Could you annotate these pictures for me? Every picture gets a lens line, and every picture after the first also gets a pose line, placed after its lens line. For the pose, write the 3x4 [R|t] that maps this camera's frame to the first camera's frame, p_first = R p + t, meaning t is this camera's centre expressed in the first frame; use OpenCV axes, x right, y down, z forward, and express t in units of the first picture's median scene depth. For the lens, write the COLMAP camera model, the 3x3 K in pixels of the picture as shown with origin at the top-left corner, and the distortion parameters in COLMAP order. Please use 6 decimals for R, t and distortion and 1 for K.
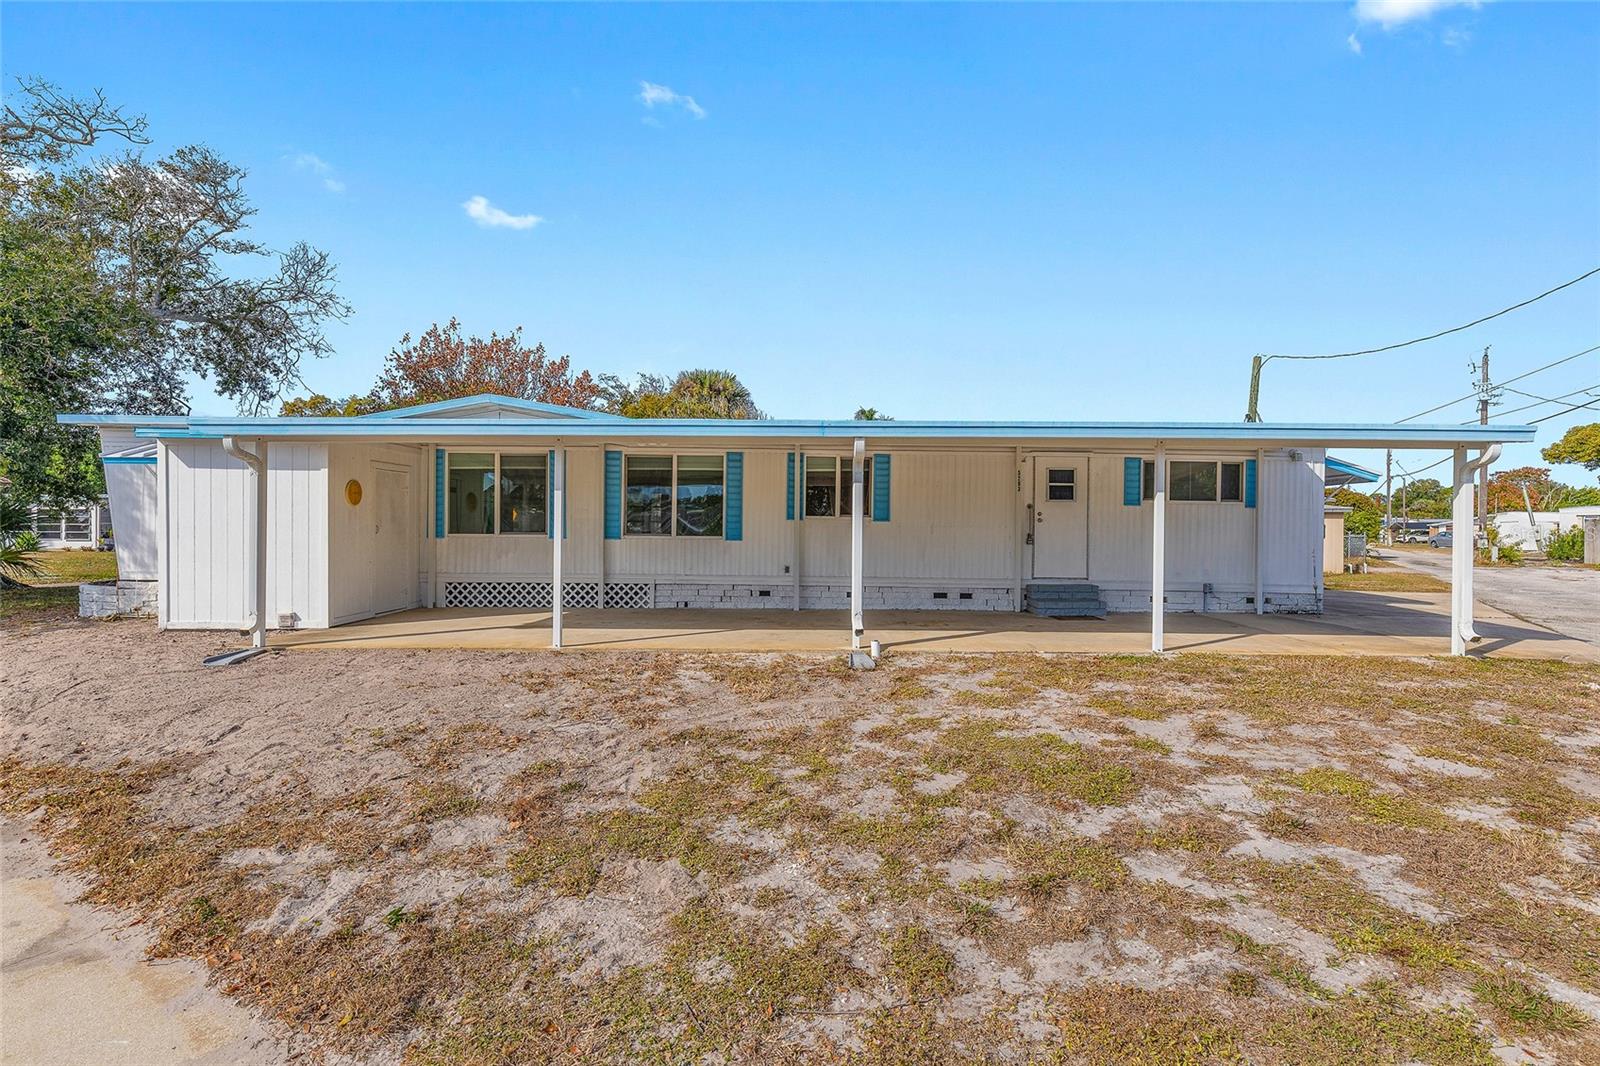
lens RADIAL K [[746.5, 0, 800.0], [0, 746.5, 533.0], [0, 0, 1]] dist [0.002162, 0.000048]
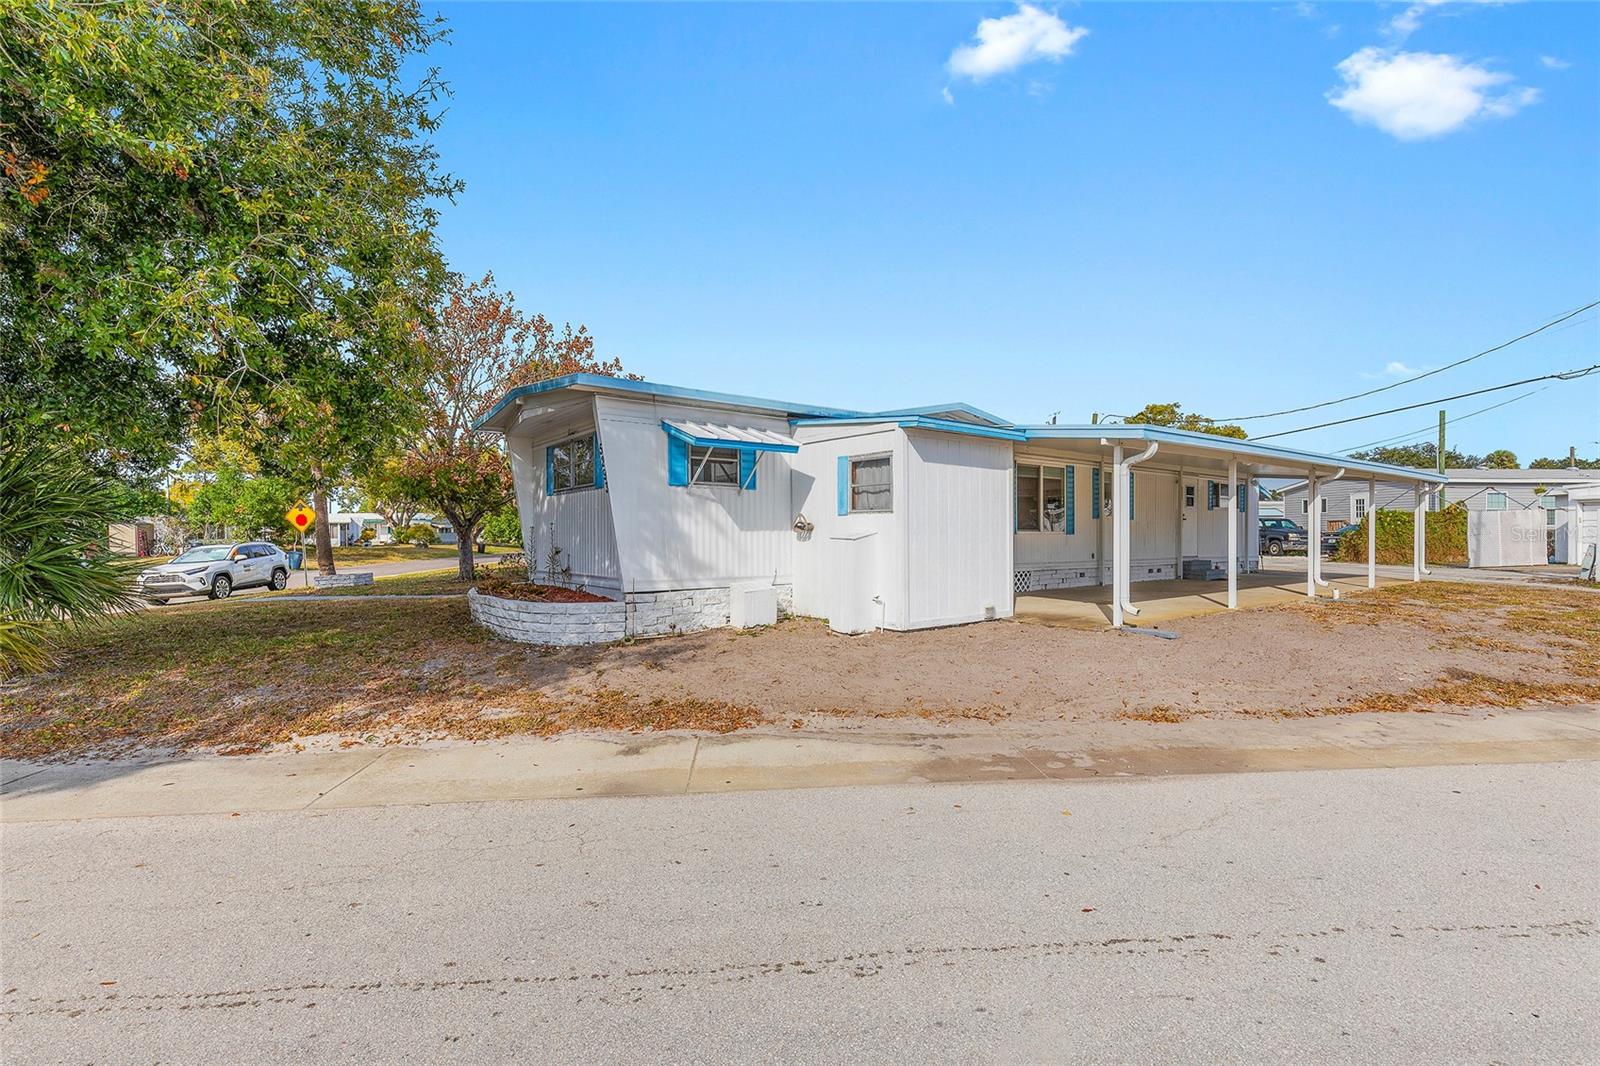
lens RADIAL K [[746.5, 0, 800.0], [0, 746.5, 533.0], [0, 0, 1]] dist [0.002162, 0.000048]
pose [[0.786248, -0.008172, 0.617857, -1.251275], [0.008911, 0.999959, 0.001885, 0.001197], [-0.617847, 0.004024, 0.786288, 0.278675]]
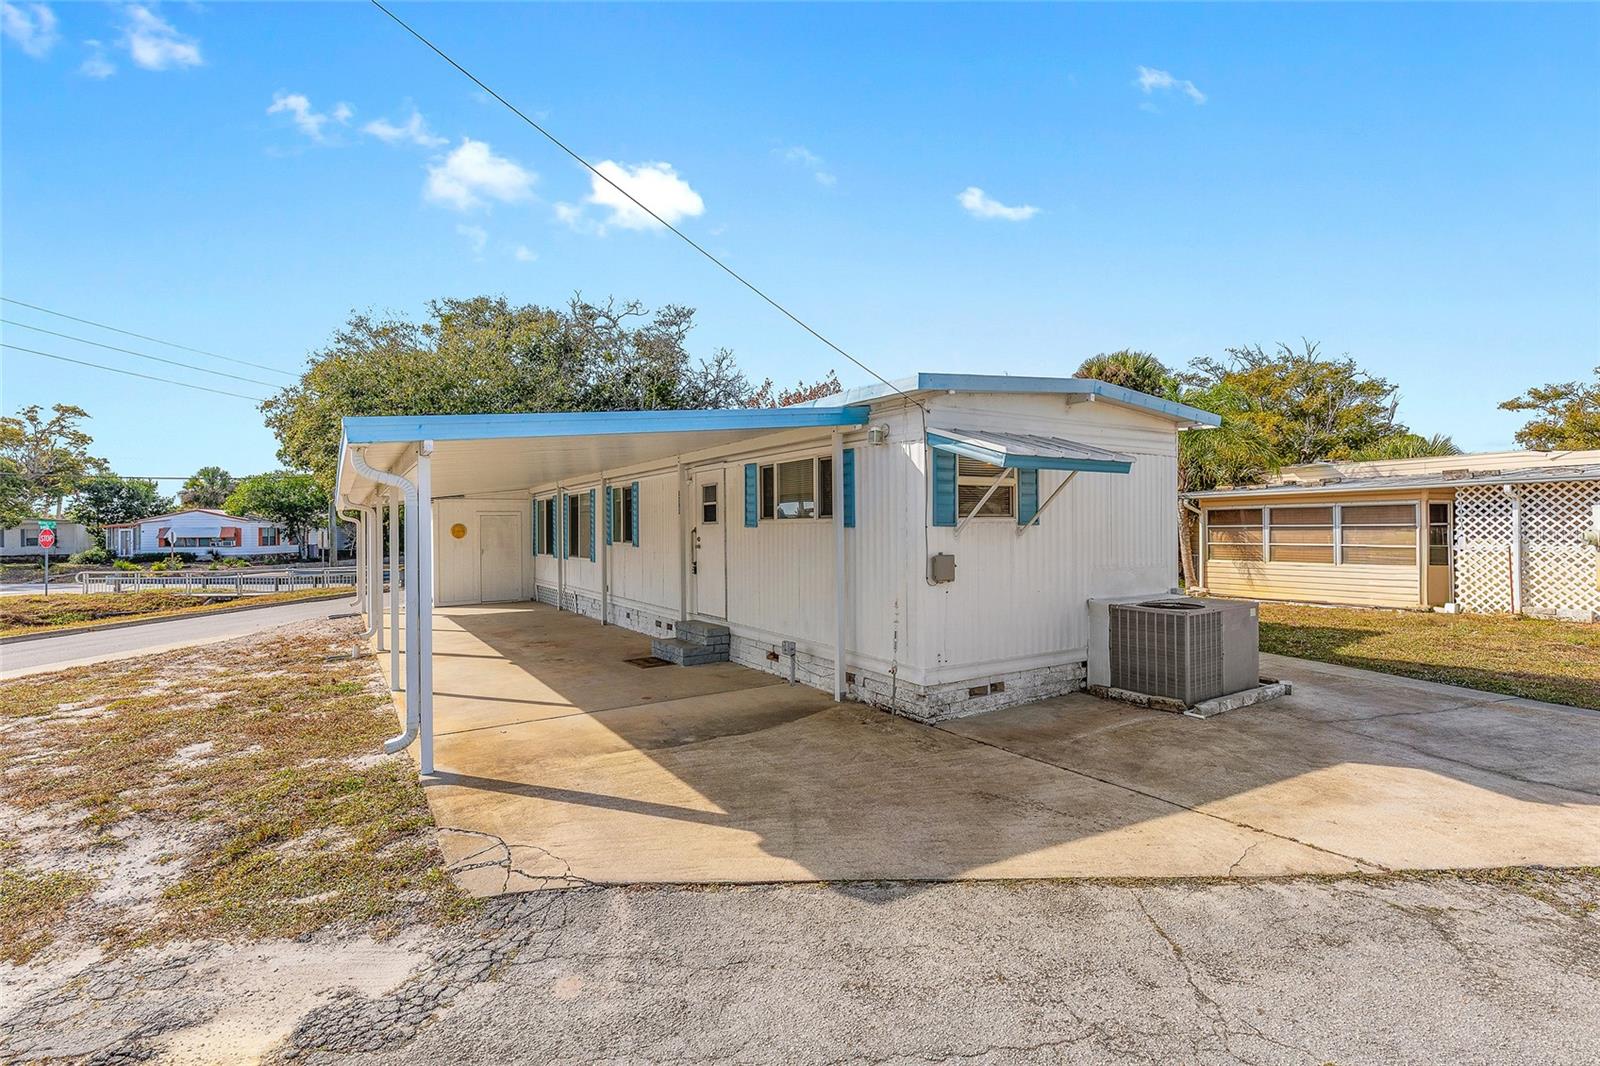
lens RADIAL K [[746.5, 0, 800.0], [0, 746.5, 533.0], [0, 0, 1]] dist [0.002162, 0.000048]
pose [[0.539825, -0.012356, -0.841686, 1.106716], [0.011717, 0.999906, -0.007164, -0.024939], [0.841696, -0.005995, 0.539919, 0.633991]]
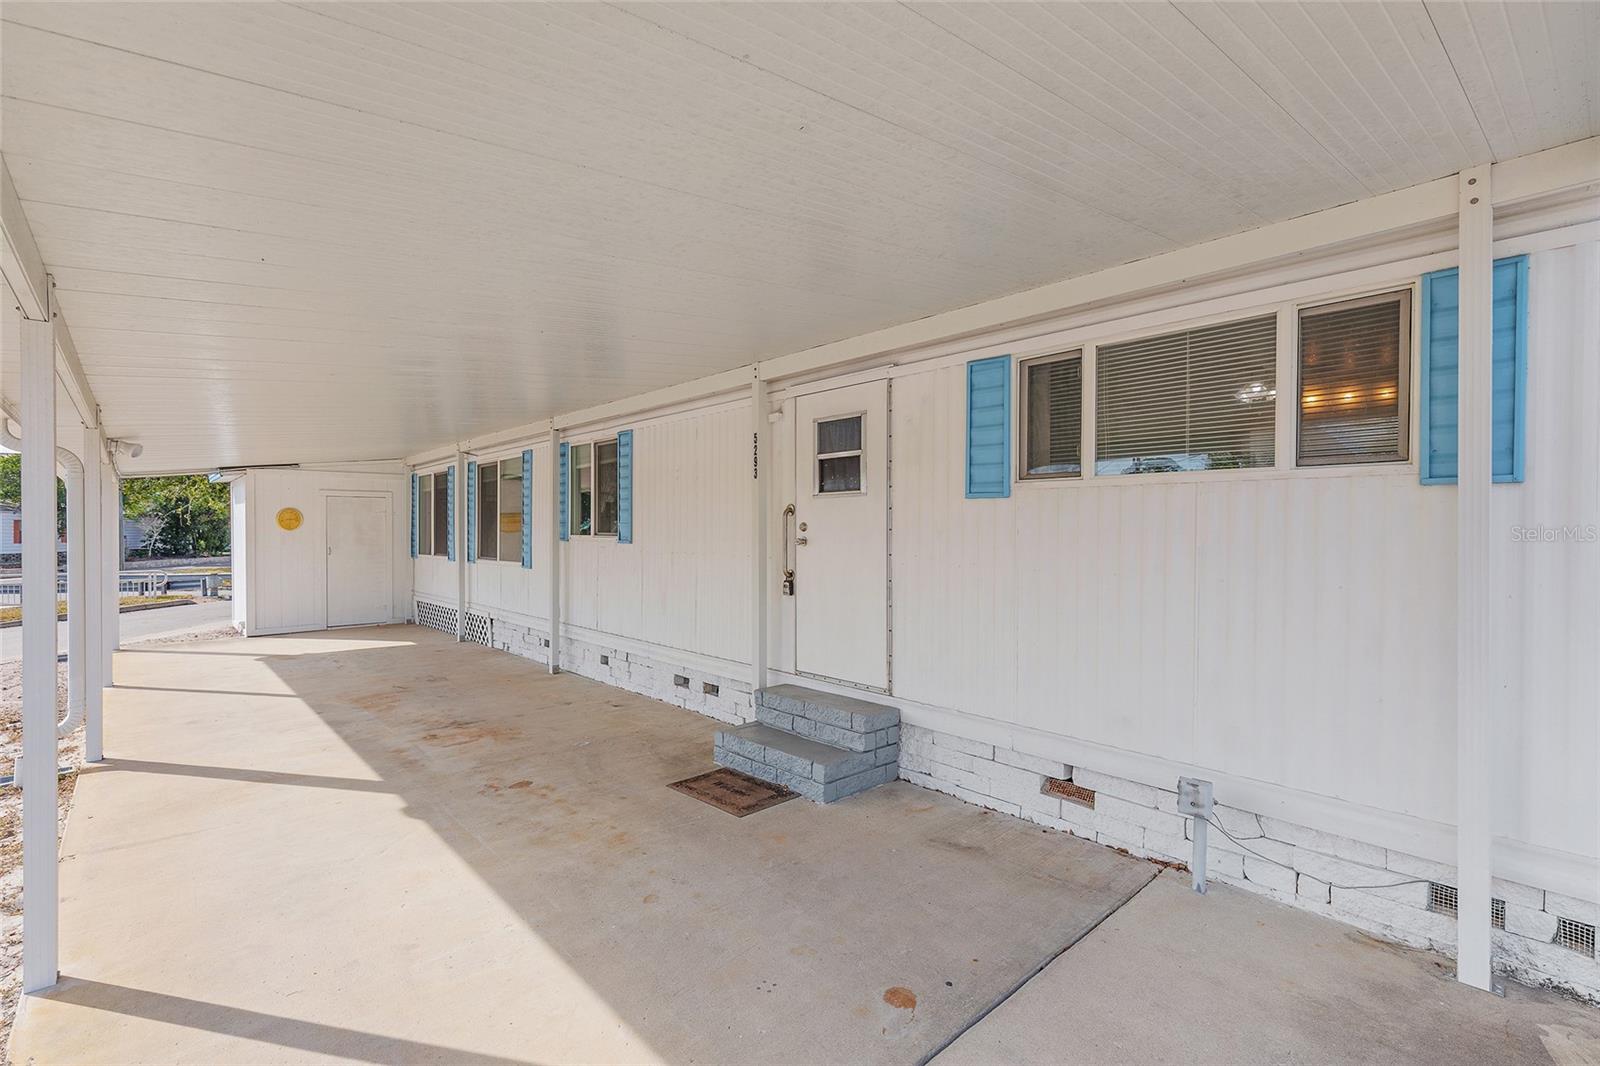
lens RADIAL K [[724.9, 0, 799.9], [0, 724.9, 543.7], [0, 0, 1]] dist [0.001646, 0.000046]
pose [[0.679960, 0.001364, -0.733248, 0.630450], [0.001526, 0.999993, 0.003276, -0.016883], [0.733248, -0.003346, 0.679953, 0.709679]]
